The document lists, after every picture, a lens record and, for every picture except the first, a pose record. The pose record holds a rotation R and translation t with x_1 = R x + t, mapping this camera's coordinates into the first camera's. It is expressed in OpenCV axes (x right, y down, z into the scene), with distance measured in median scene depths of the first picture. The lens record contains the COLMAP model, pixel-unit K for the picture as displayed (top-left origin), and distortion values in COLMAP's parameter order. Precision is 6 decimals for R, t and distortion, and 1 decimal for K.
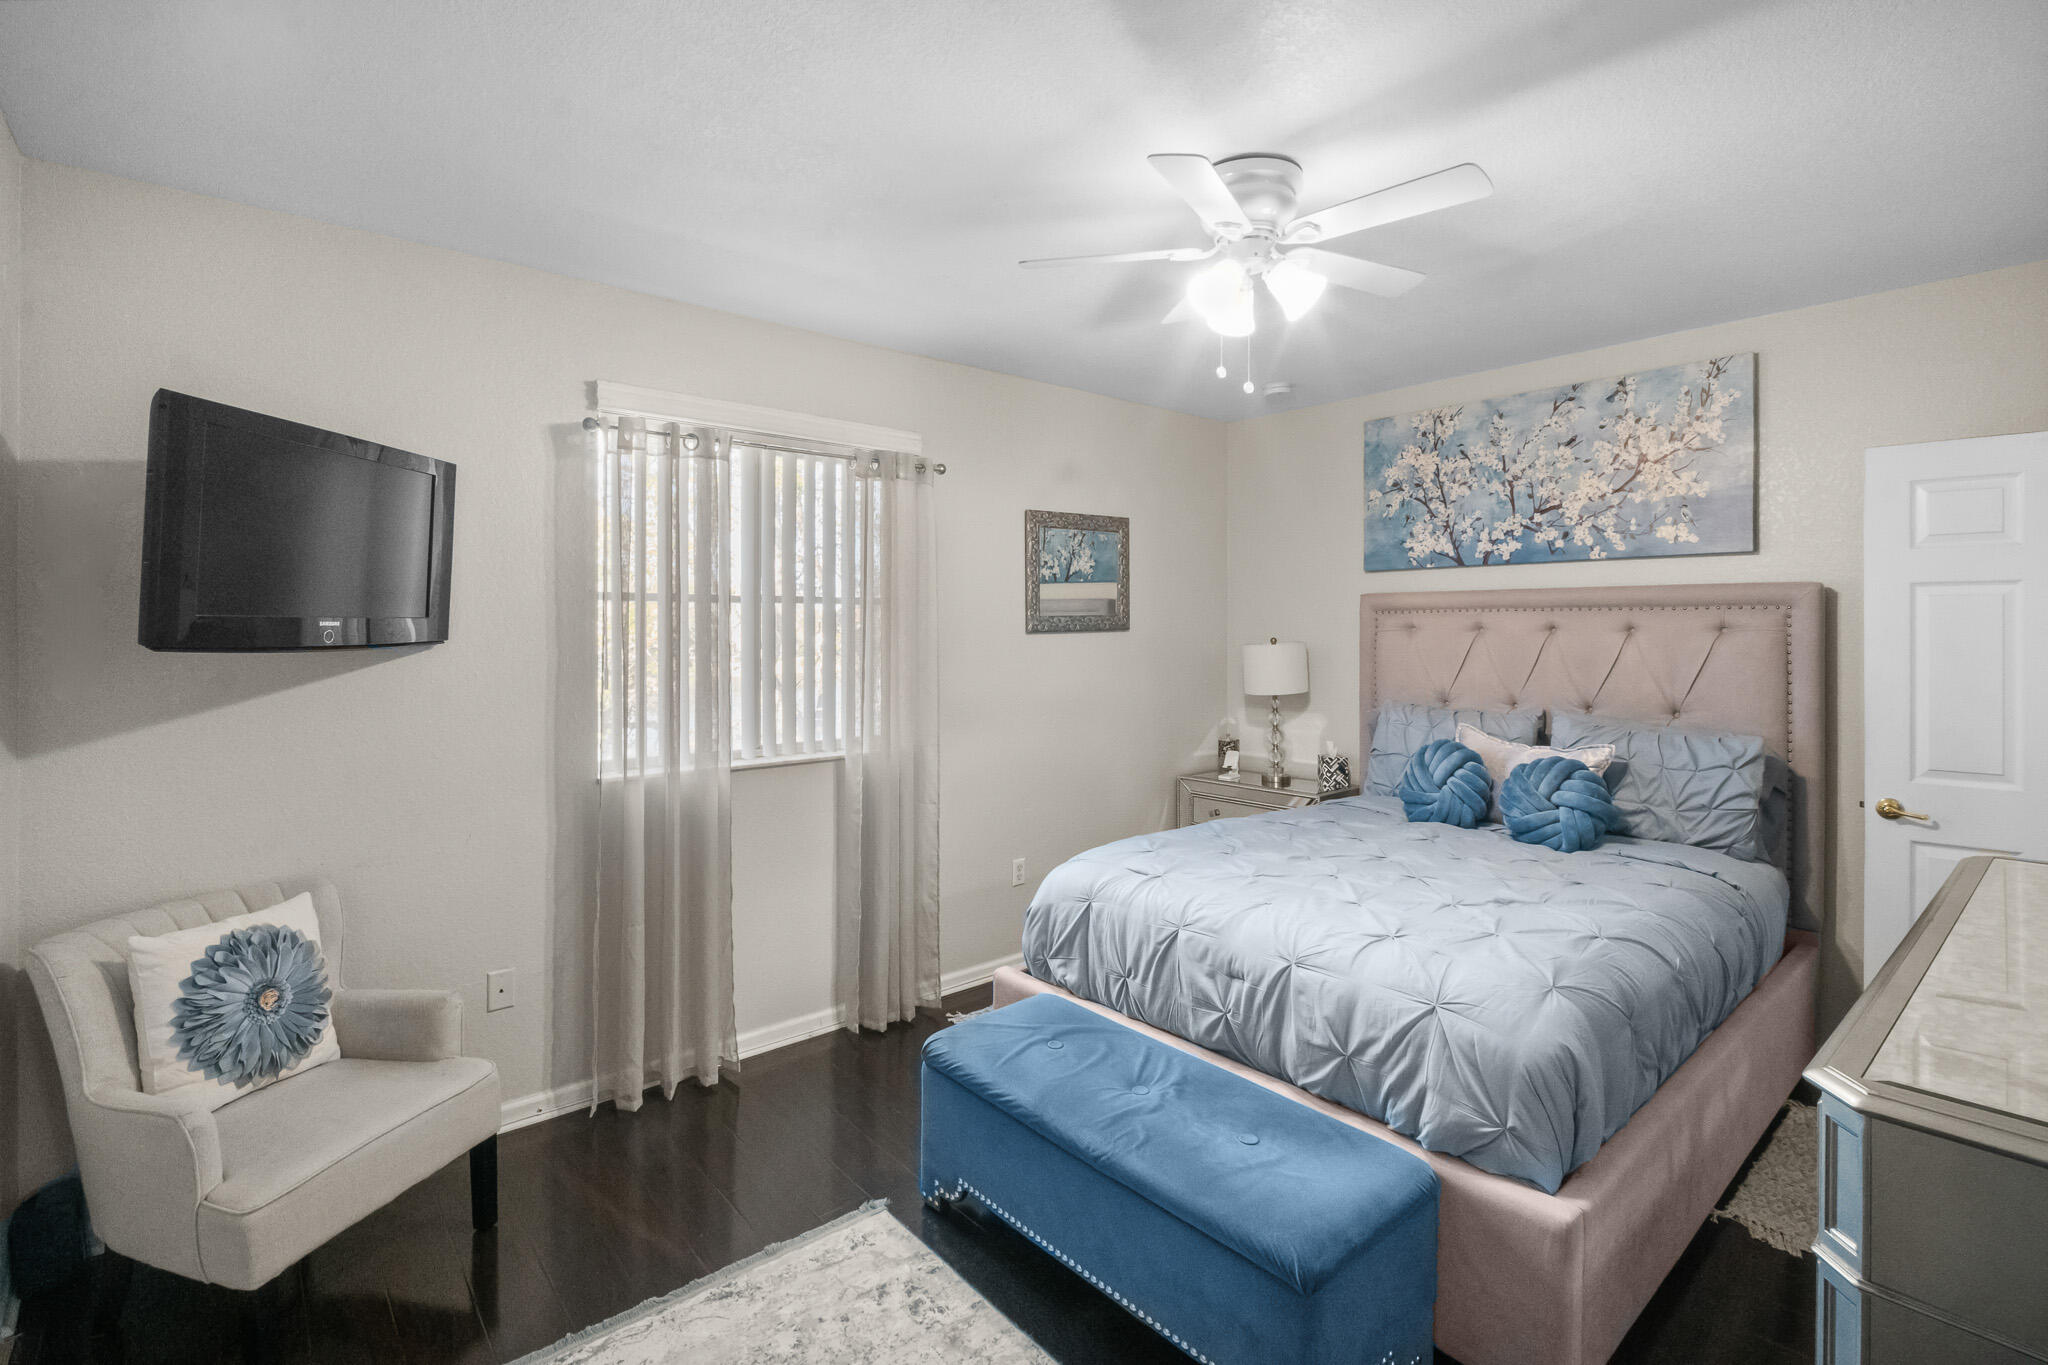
lens RADIAL K [[954.6, 0, 1033.4], [0, 954.6, 617.9], [0, 0, 1]] dist [0.013815, -0.012873]
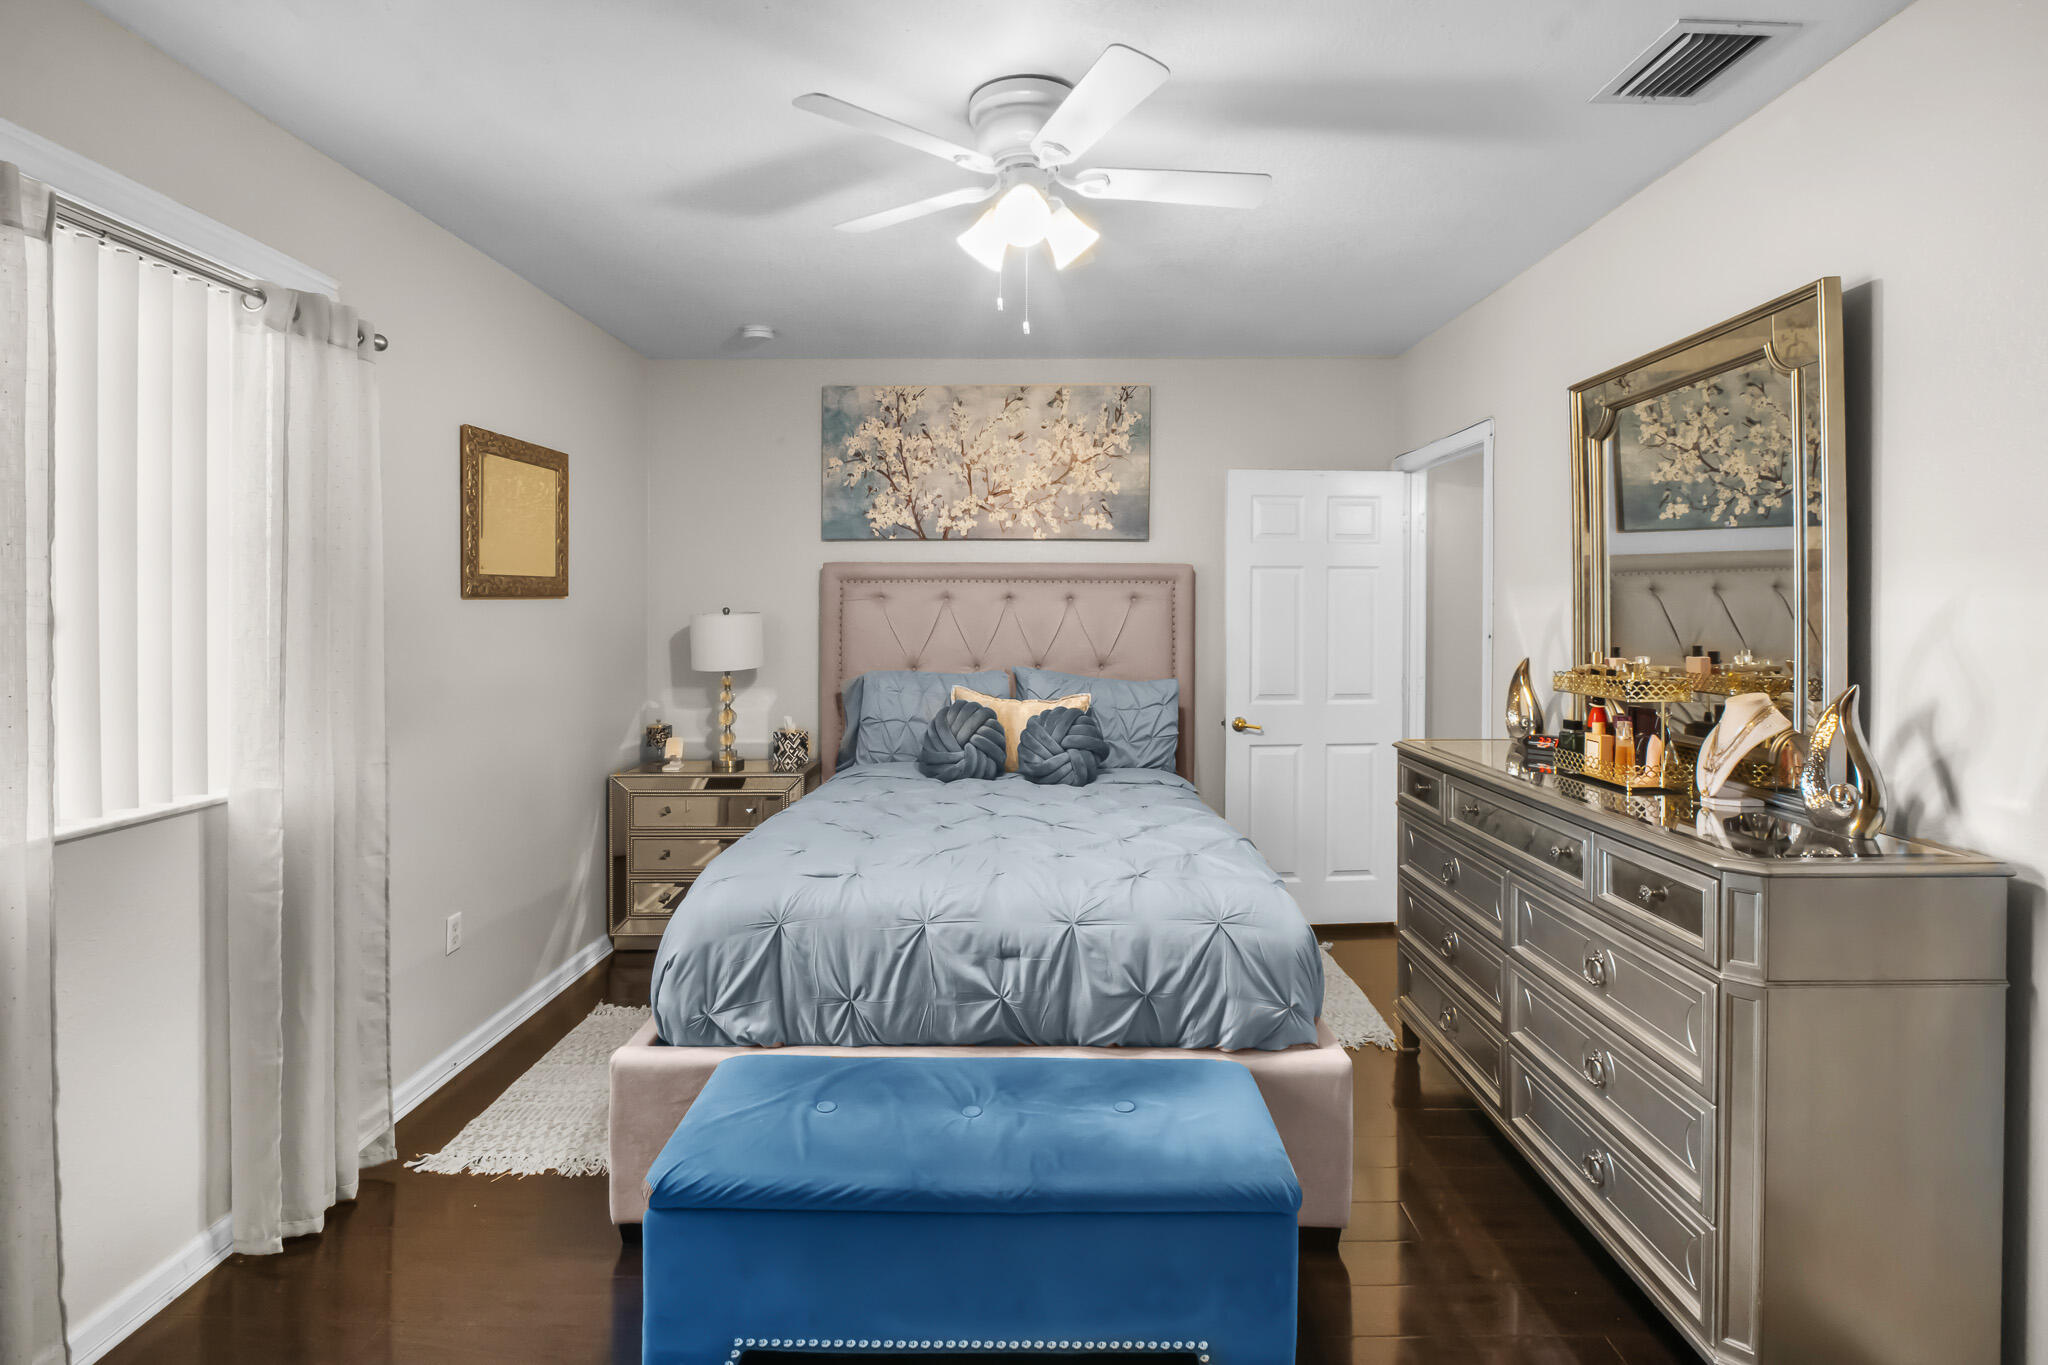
lens RADIAL K [[954.6, 0, 1033.4], [0, 954.6, 617.9], [0, 0, 1]] dist [0.013815, -0.012873]
pose [[0.657608, -0.003771, 0.753351, -0.302791], [-0.009326, 0.999870, 0.013146, 0.020123], [-0.753303, -0.015671, 0.657487, 0.236092]]
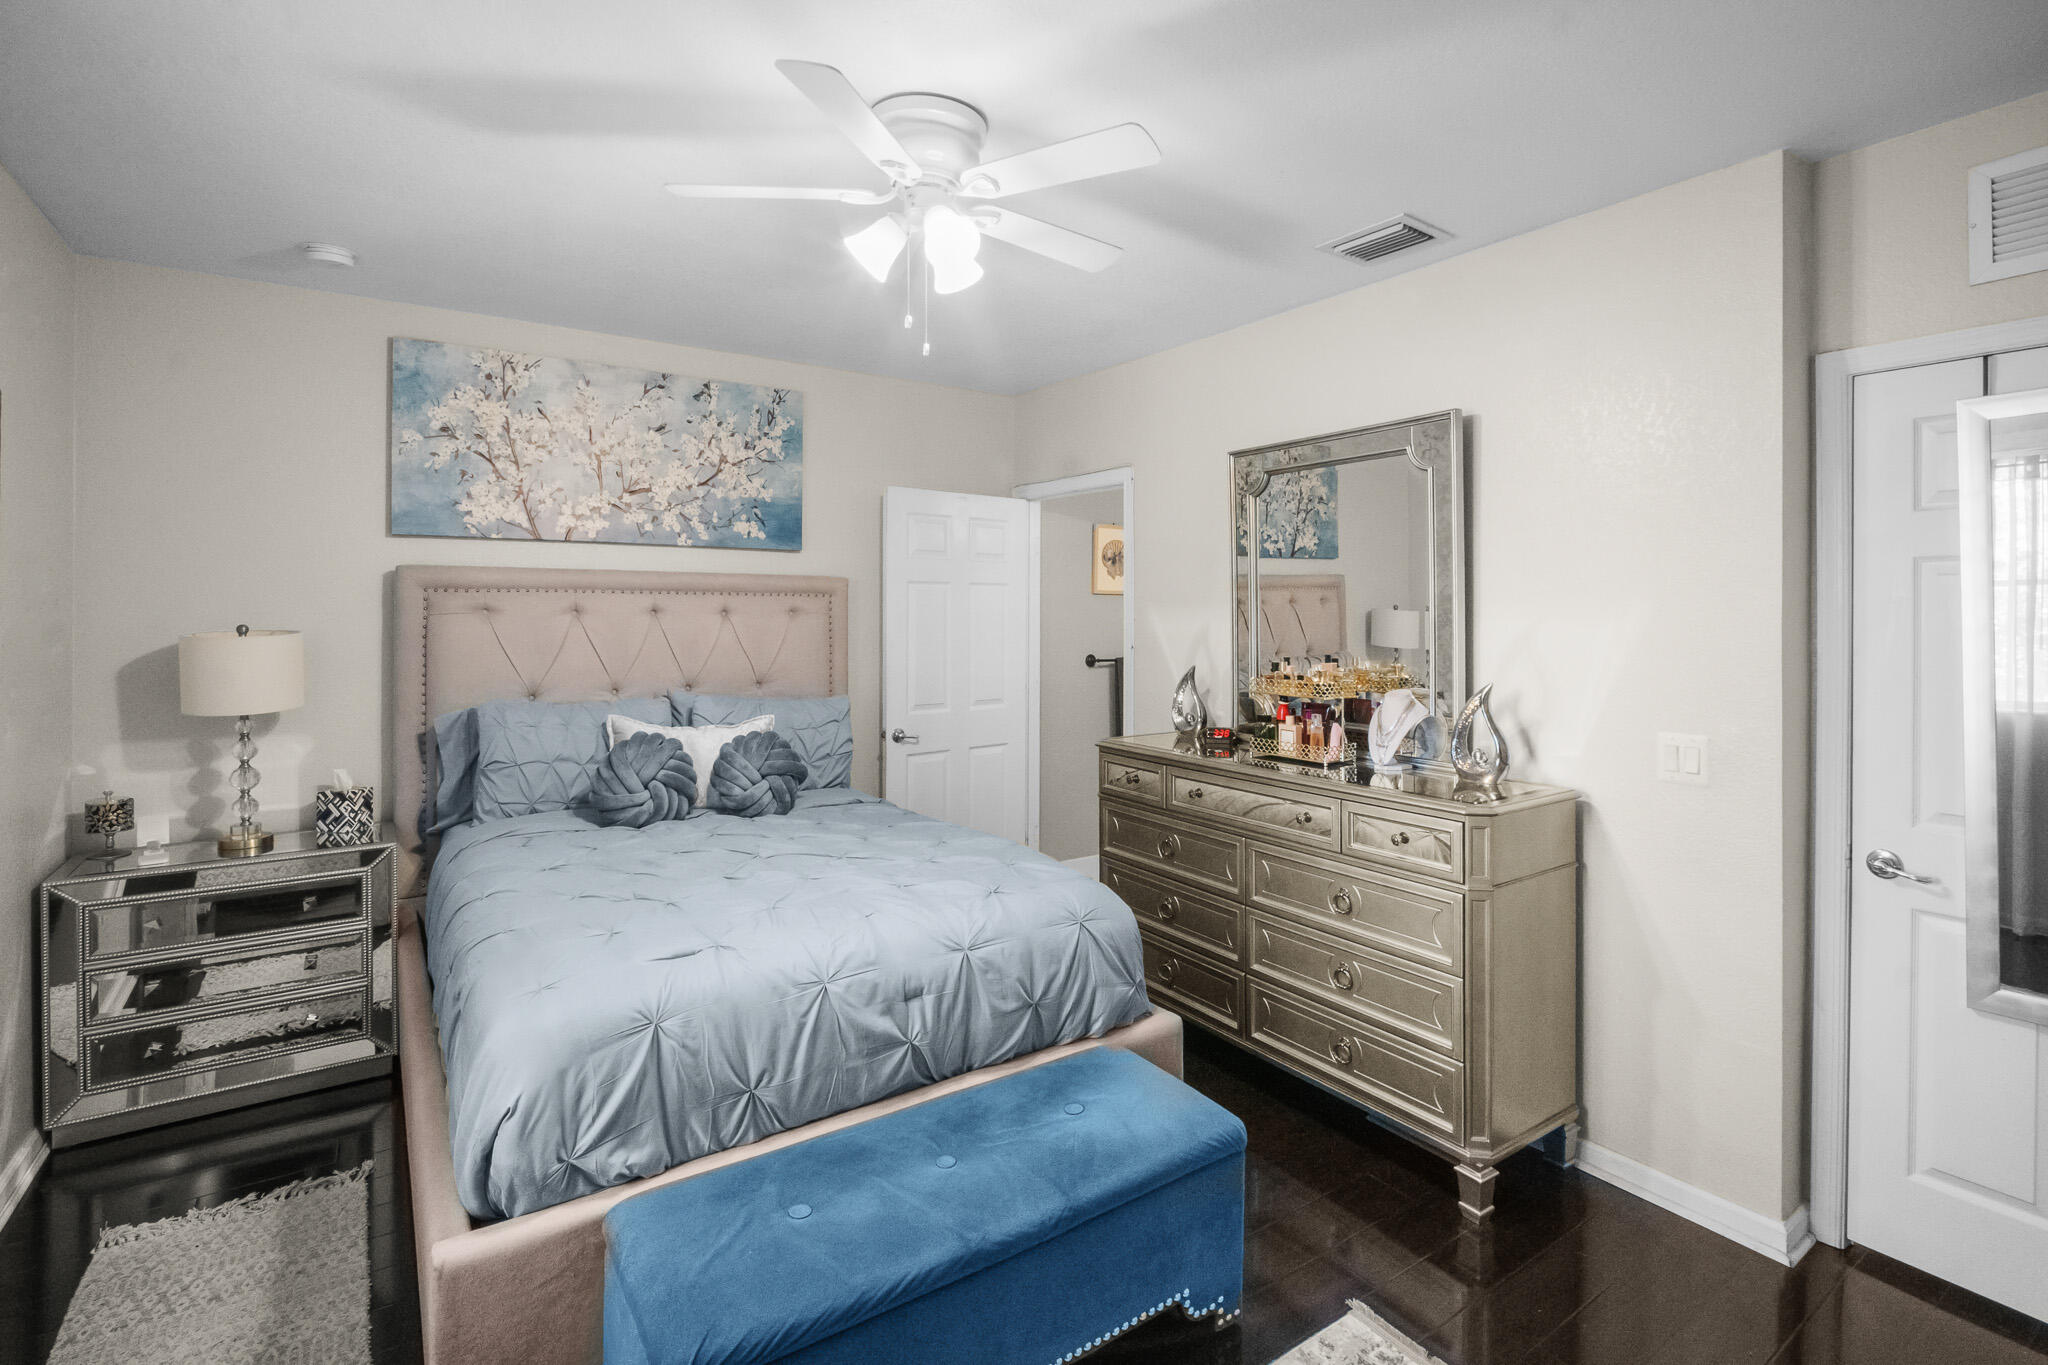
lens RADIAL K [[959.6, 0, 1044.3], [0, 959.6, 614.9], [0, 0, 1]] dist [0.014357, -0.009389]
pose [[0.103584, -0.003161, 0.994616, -0.430891], [-0.012293, 0.999914, 0.004458, 0.005425], [-0.994545, -0.012689, 0.103536, 0.499742]]
